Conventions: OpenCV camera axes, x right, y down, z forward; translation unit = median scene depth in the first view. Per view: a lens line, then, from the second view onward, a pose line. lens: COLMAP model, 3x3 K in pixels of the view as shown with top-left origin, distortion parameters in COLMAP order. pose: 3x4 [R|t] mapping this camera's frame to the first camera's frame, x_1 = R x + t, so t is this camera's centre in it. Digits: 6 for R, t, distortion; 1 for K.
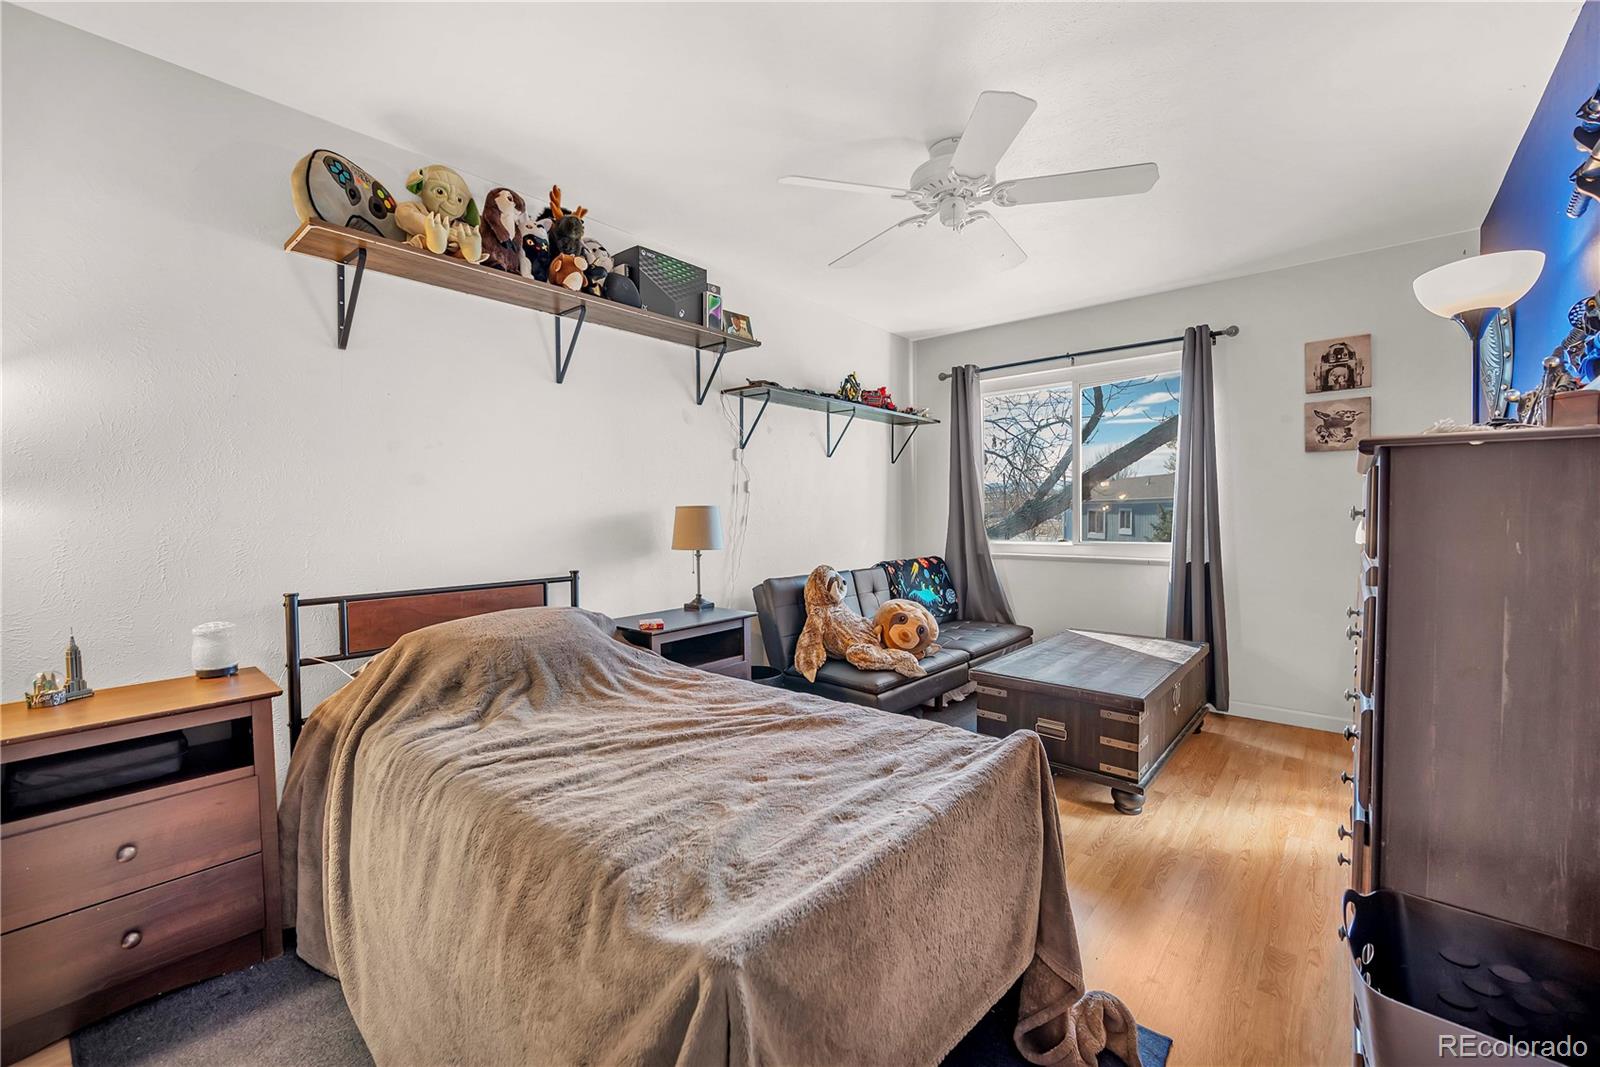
lens RADIAL K [[646.6, 0, 798.4], [0, 646.6, 530.8], [0, 0, 1]] dist [0.000369, -0.000036]
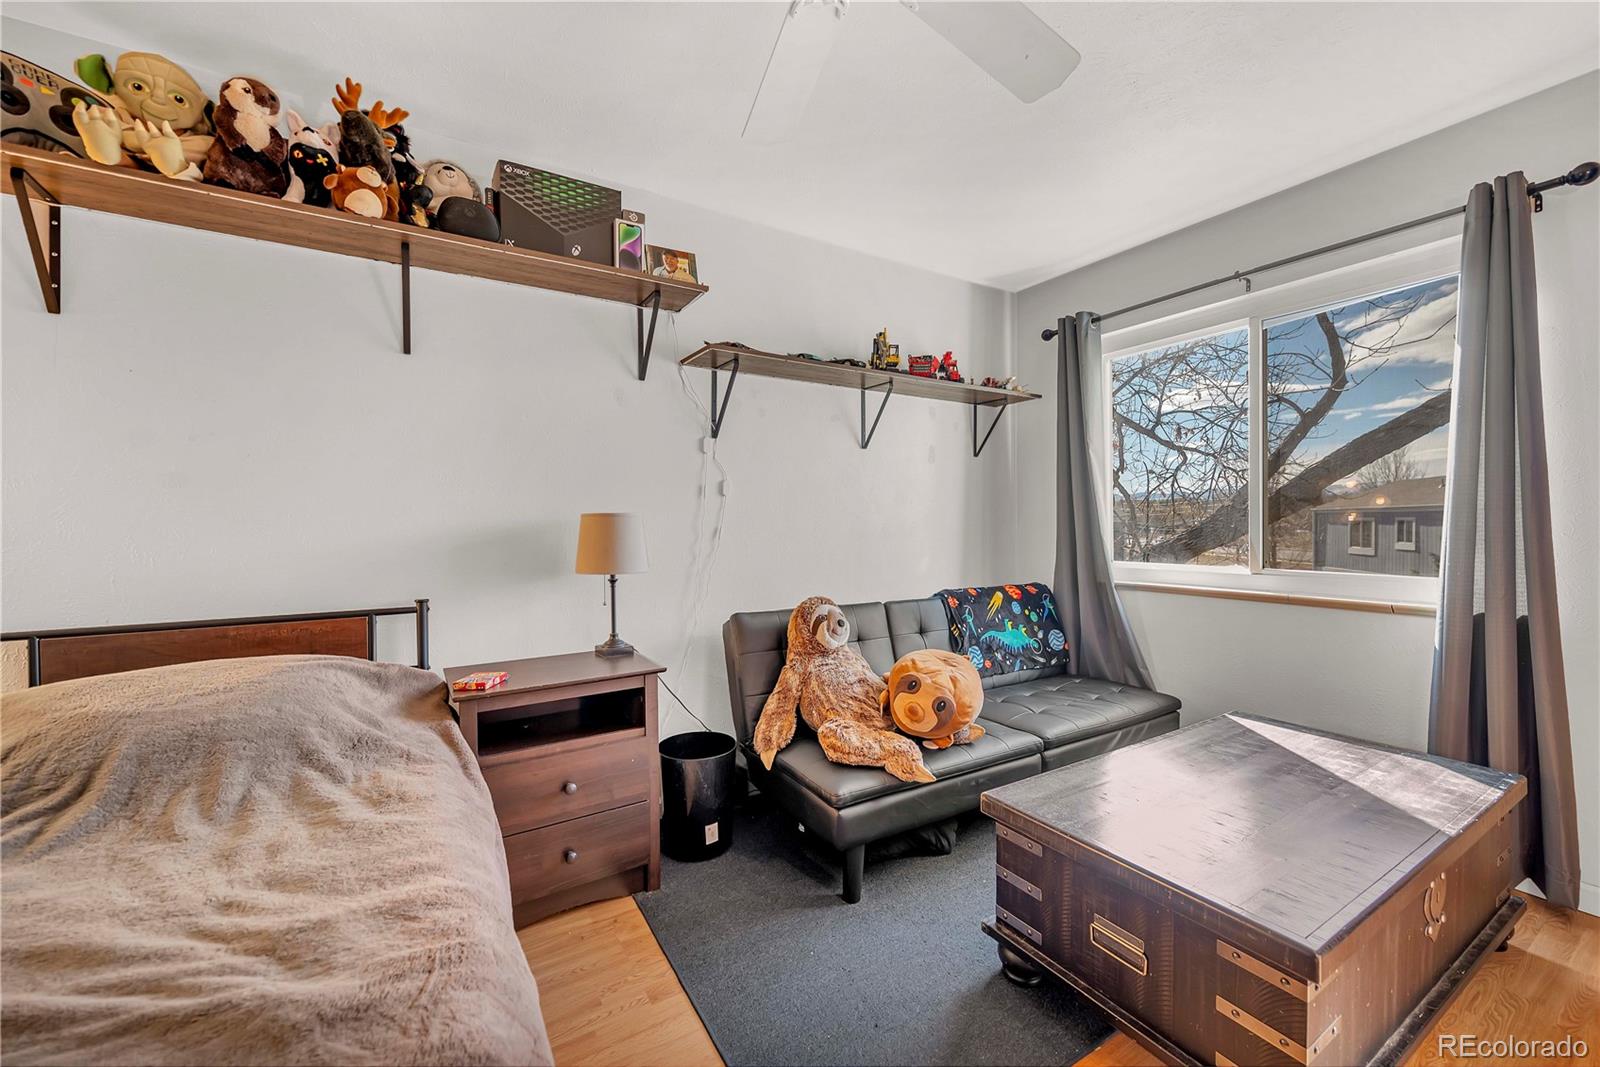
lens RADIAL K [[620.6, 0, 798.7], [0, 620.6, 530.4], [0, 0, 1]] dist [-0.000955, -0.000094]
pose [[0.951542, 0.004632, -0.307483, 0.245184], [-0.009220, 0.999867, -0.013470, -0.011053], [0.307380, 0.015653, 0.951458, 0.366726]]
